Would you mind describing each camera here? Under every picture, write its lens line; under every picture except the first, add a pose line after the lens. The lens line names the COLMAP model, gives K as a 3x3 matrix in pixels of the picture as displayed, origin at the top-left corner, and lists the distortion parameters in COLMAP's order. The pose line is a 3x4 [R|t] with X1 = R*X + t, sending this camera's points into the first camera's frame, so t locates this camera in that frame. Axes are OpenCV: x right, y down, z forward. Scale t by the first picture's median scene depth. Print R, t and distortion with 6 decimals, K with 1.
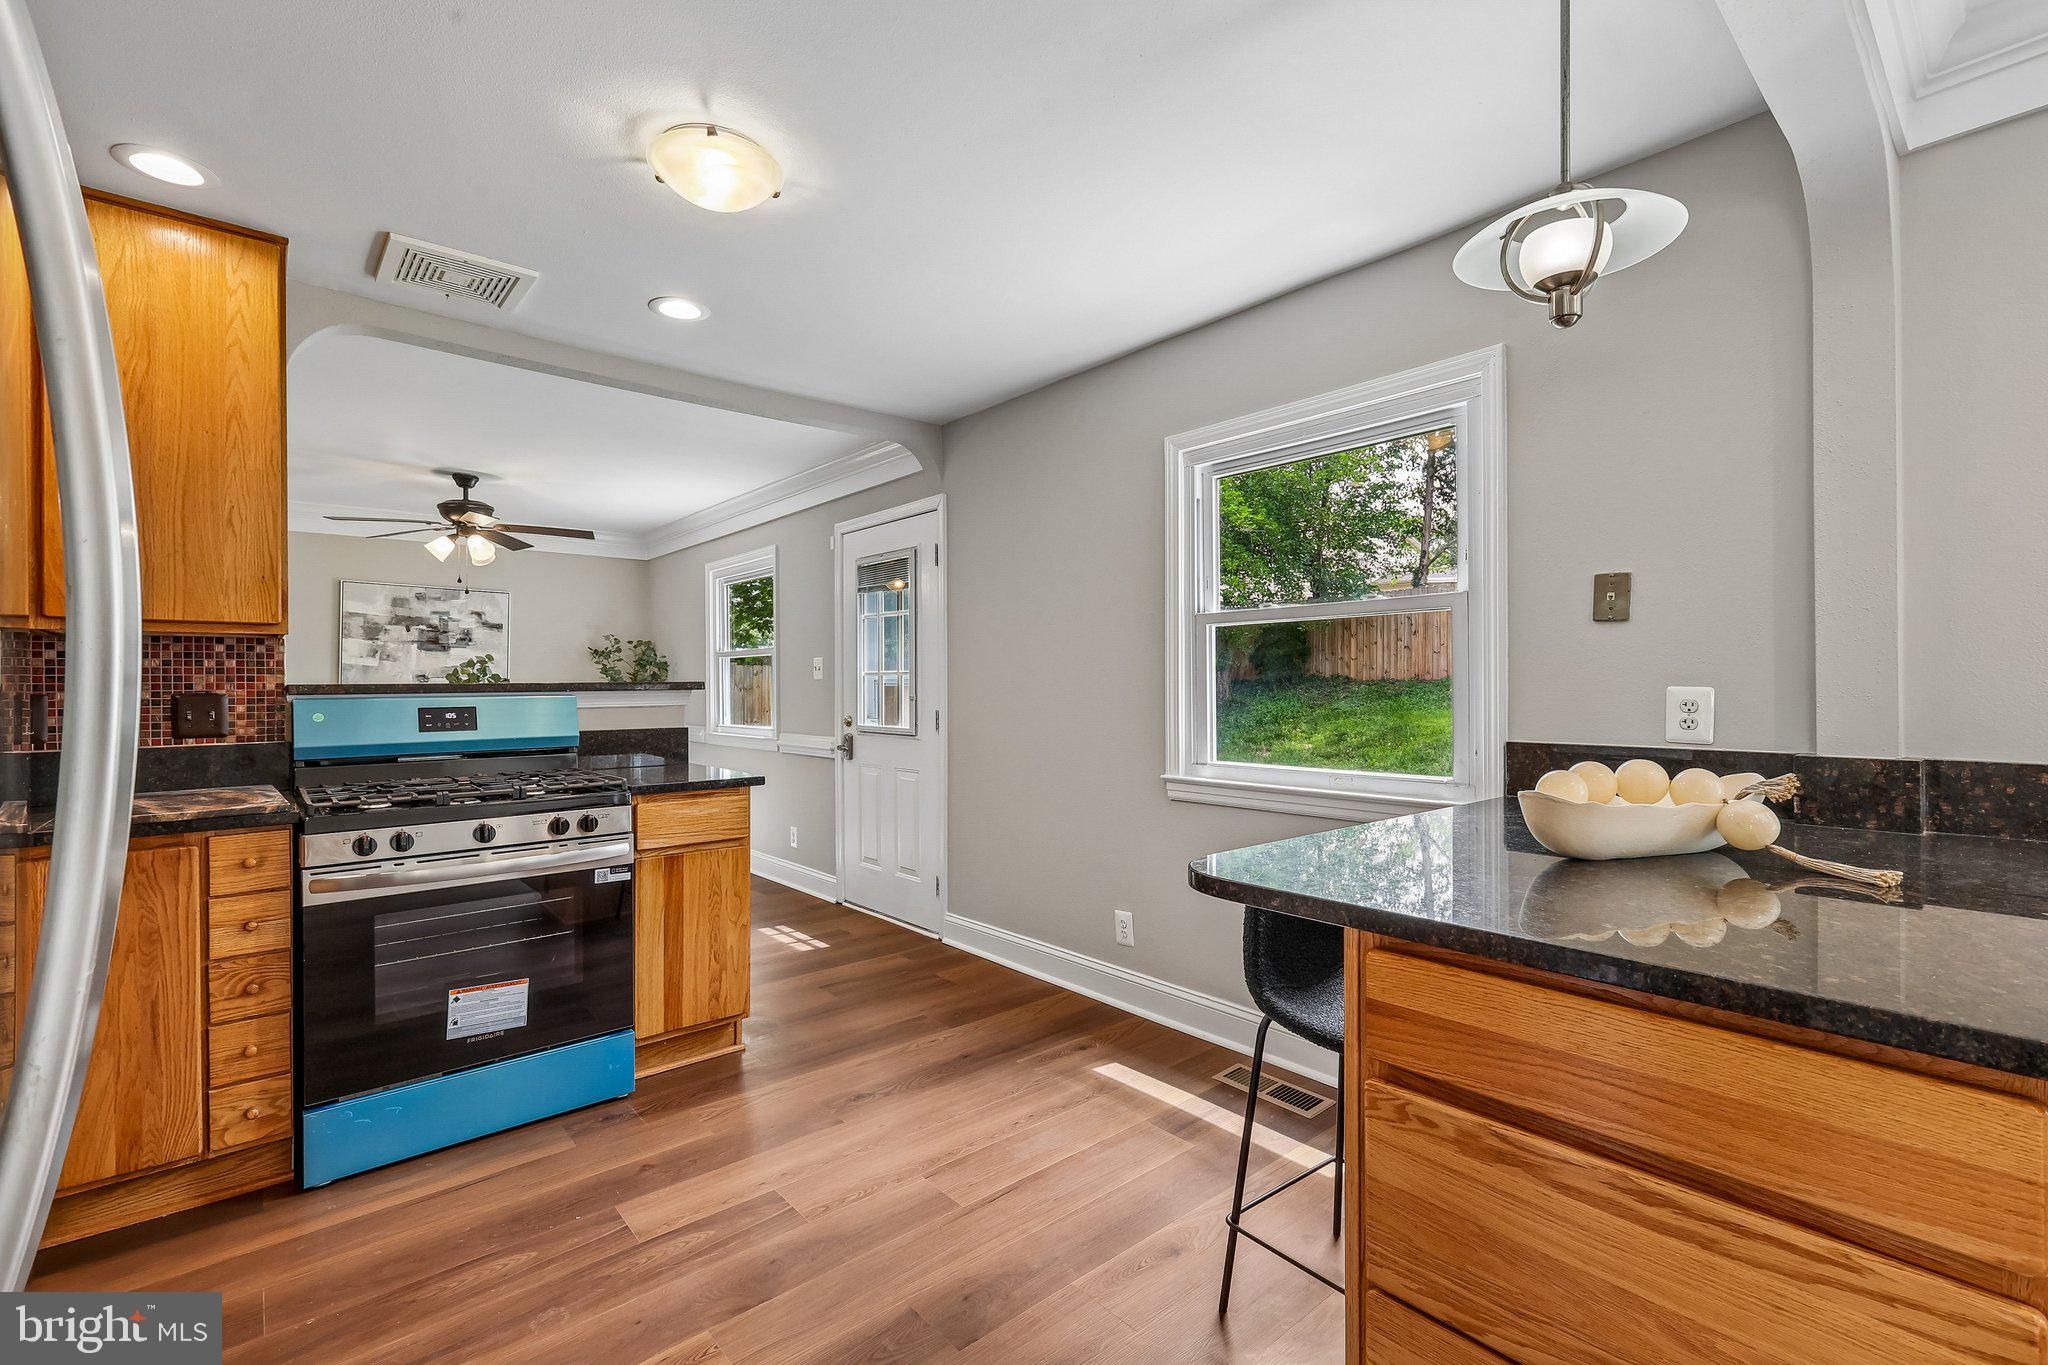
lens RADIAL K [[903.6, 0, 1028.2], [0, 903.6, 681.5], [0, 0, 1]] dist [0.000287, 0.000095]
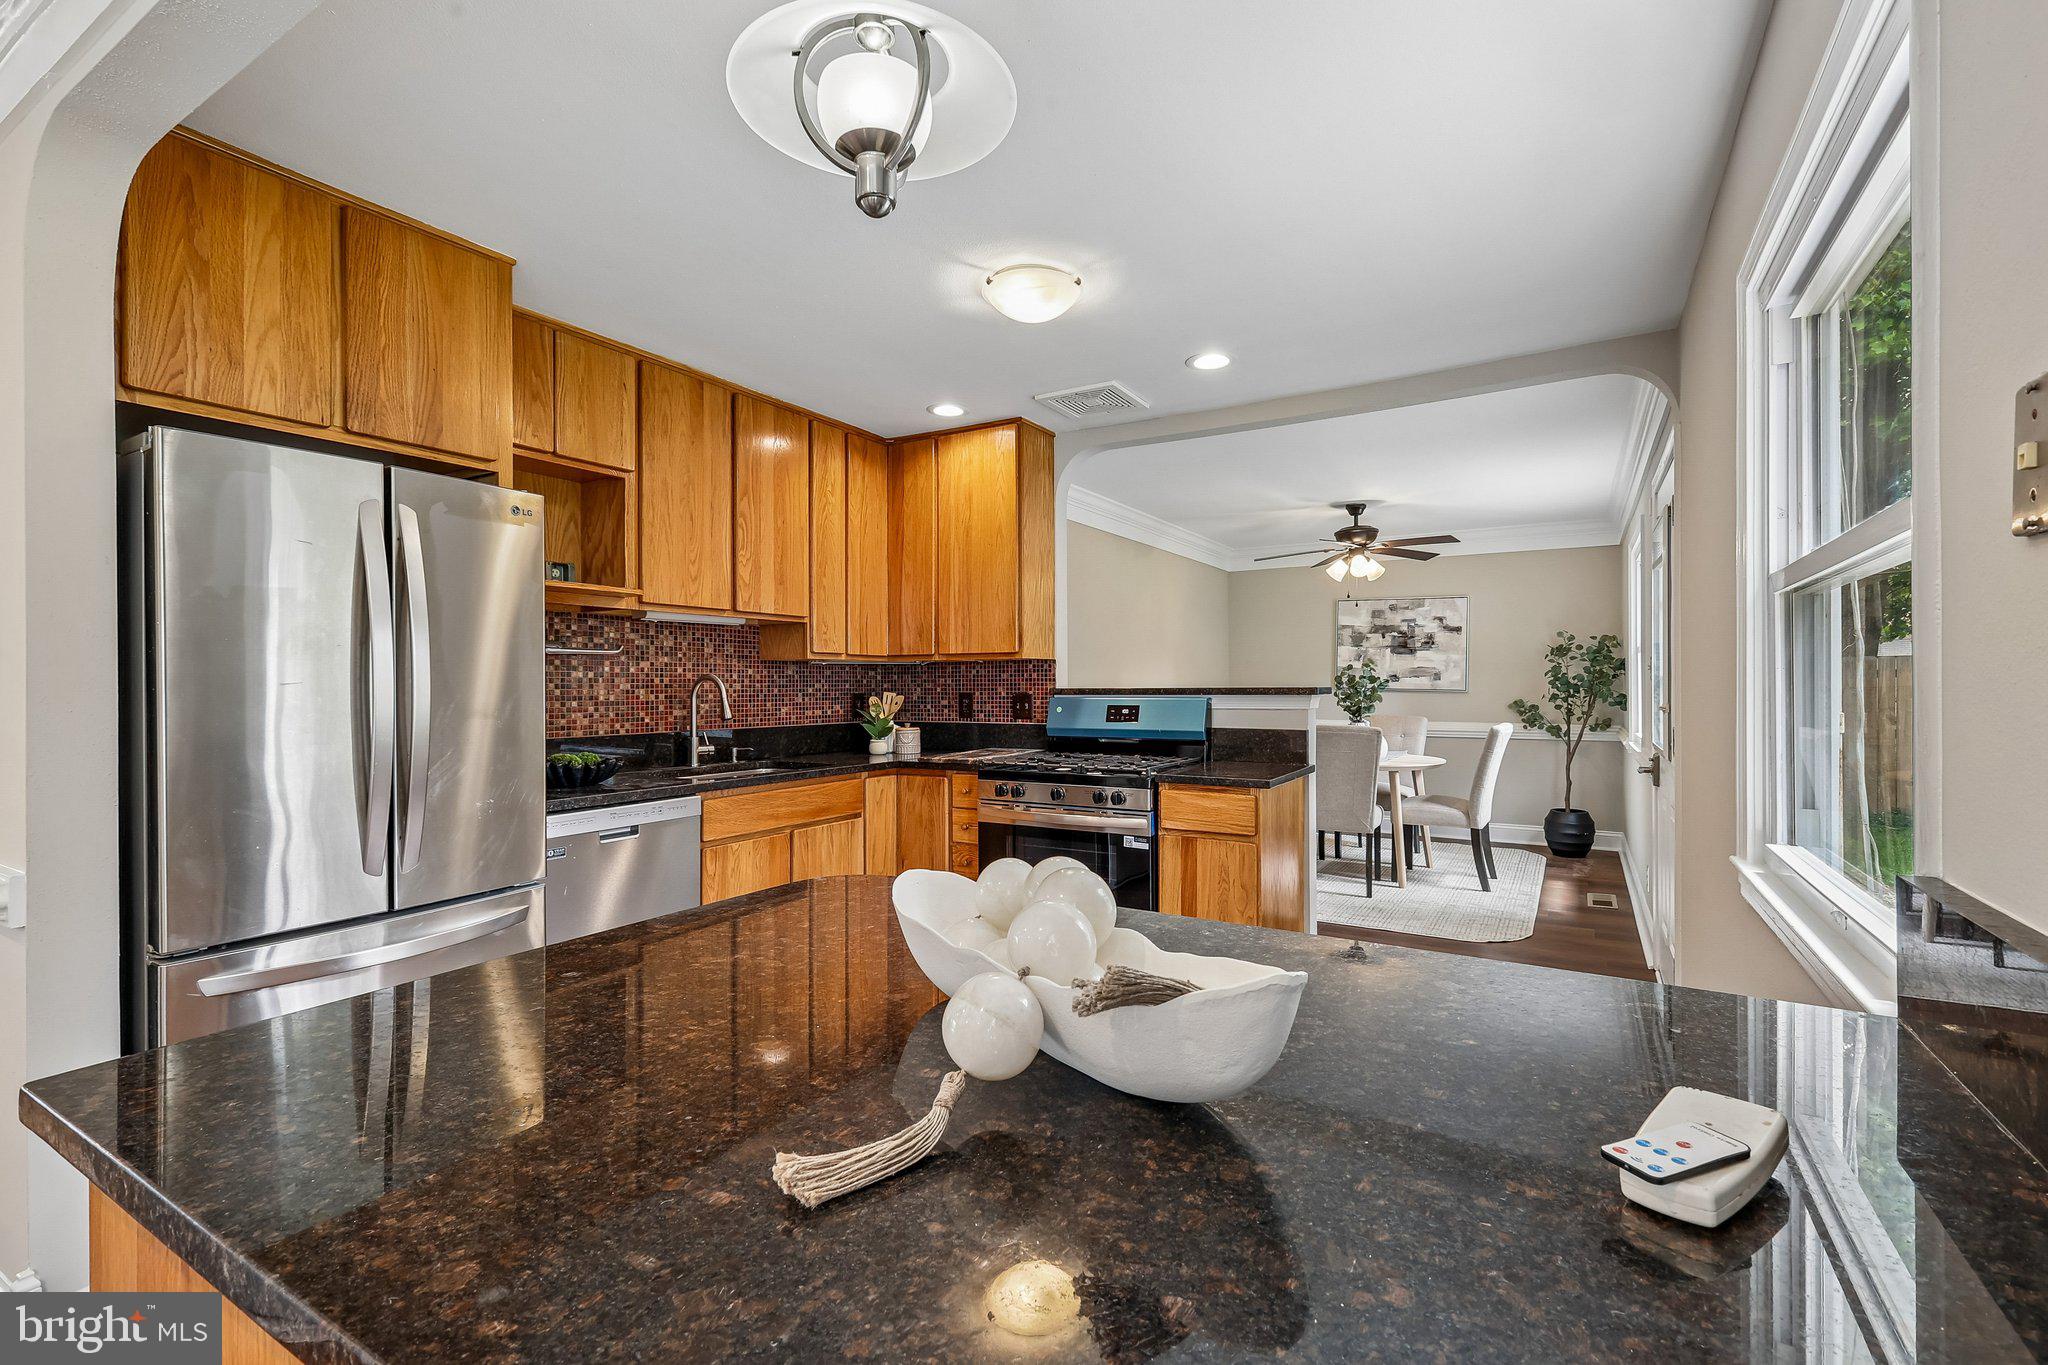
lens RADIAL K [[903.6, 0, 1028.2], [0, 903.6, 681.5], [0, 0, 1]] dist [0.000287, 0.000095]
pose [[0.311079, 0.002914, -0.950379, 0.653346], [0.005012, 0.999976, 0.004706, -0.015738], [0.950371, -0.006228, 0.311058, 0.443588]]
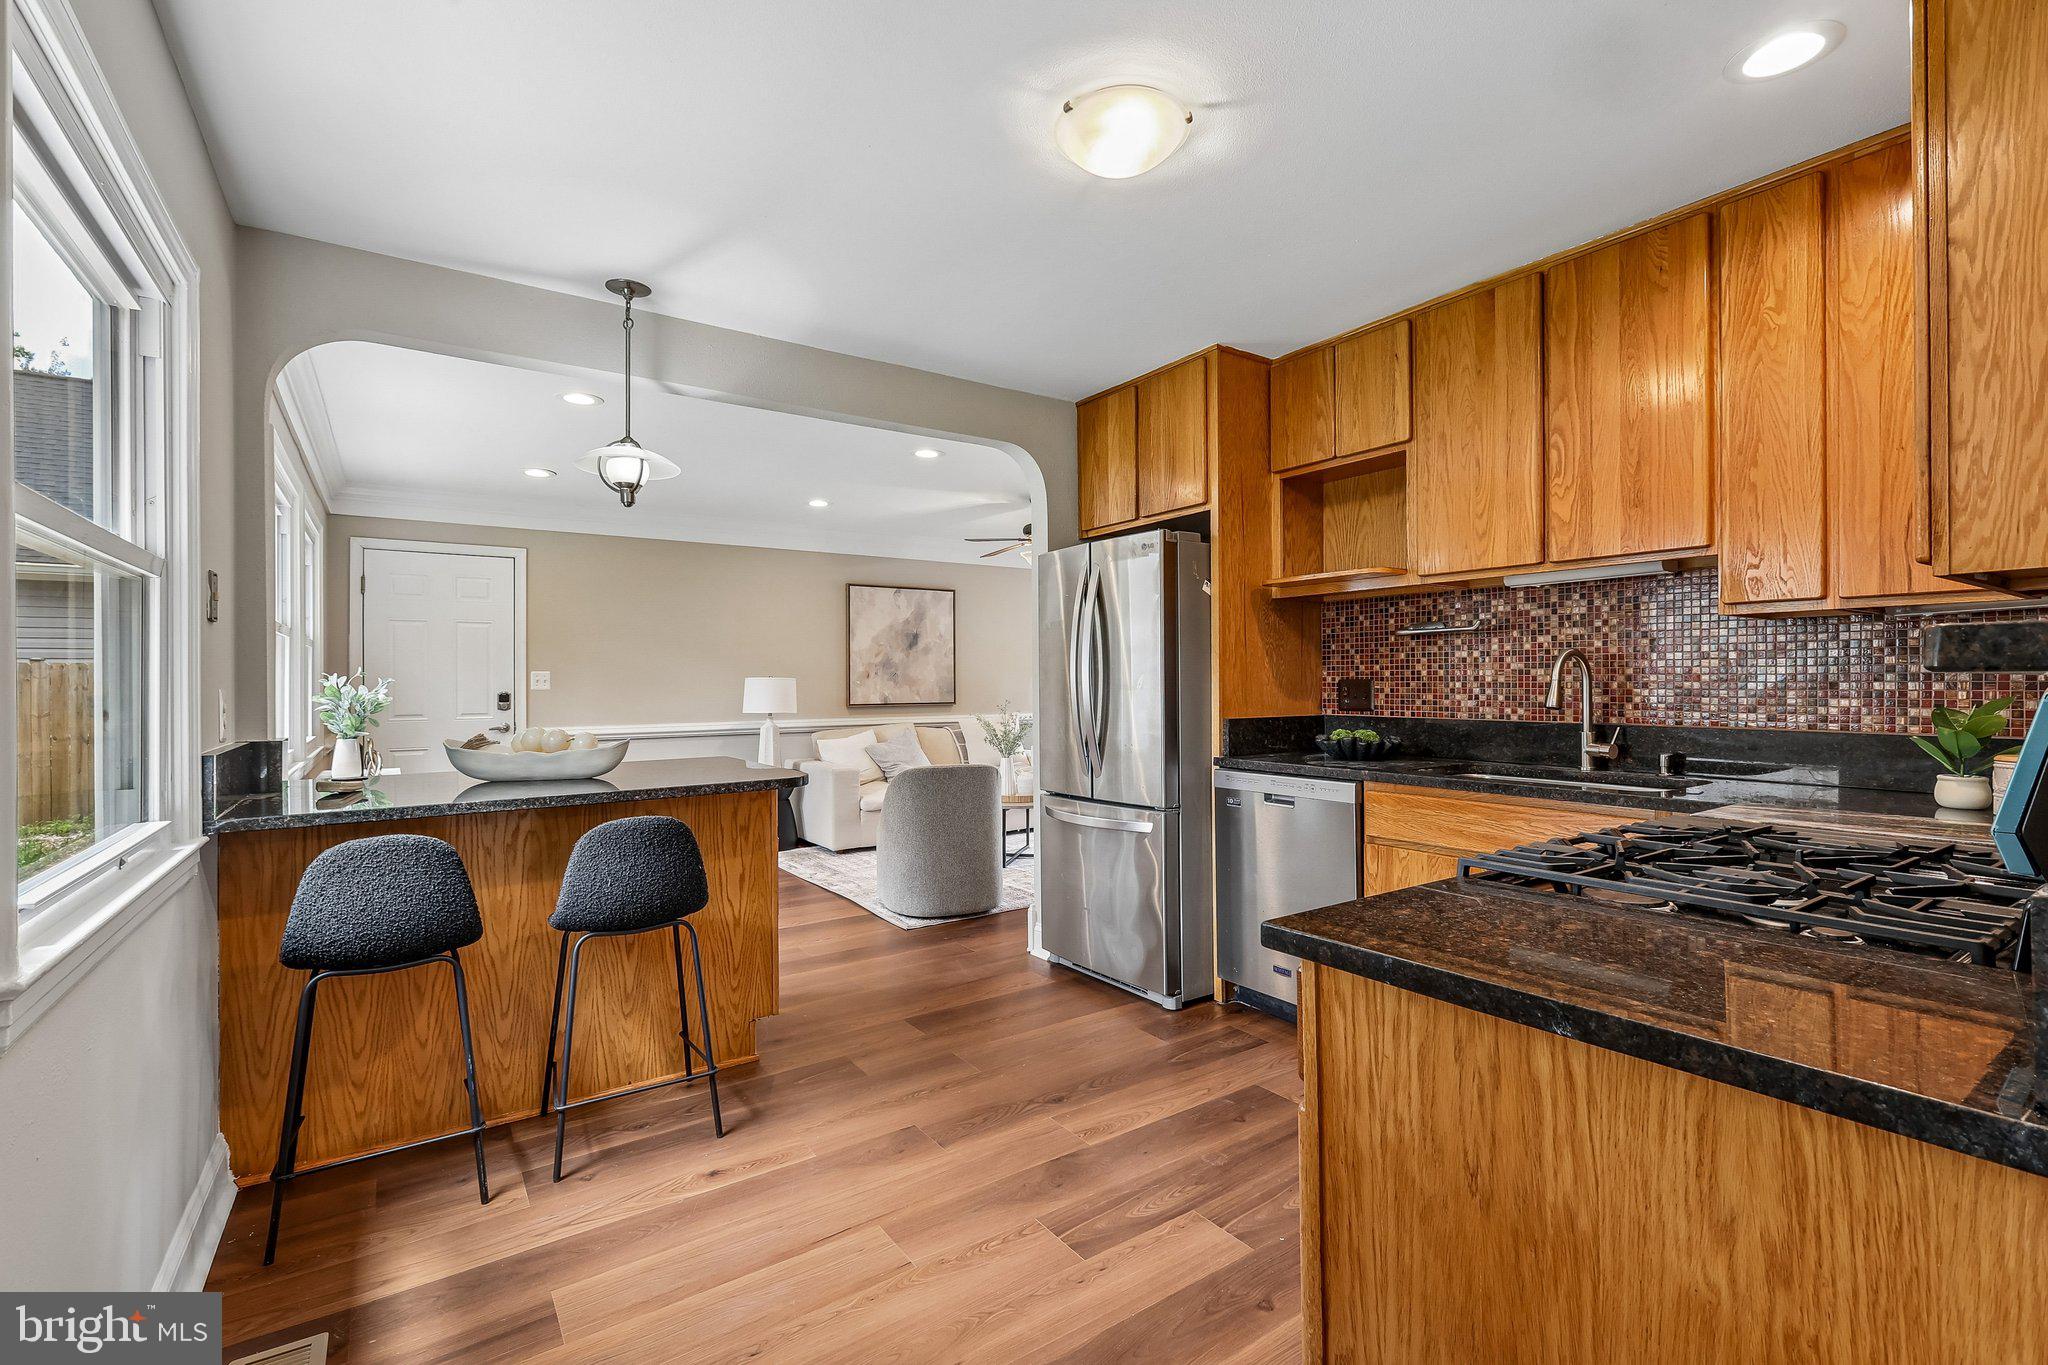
lens RADIAL K [[903.6, 0, 1028.2], [0, 903.6, 681.5], [0, 0, 1]] dist [0.000287, 0.000095]
pose [[-0.994129, 0.012830, 0.107441, -0.256378], [0.012534, 0.999916, -0.003429, 0.009853], [-0.107476, -0.002063, -0.994206, 1.463142]]
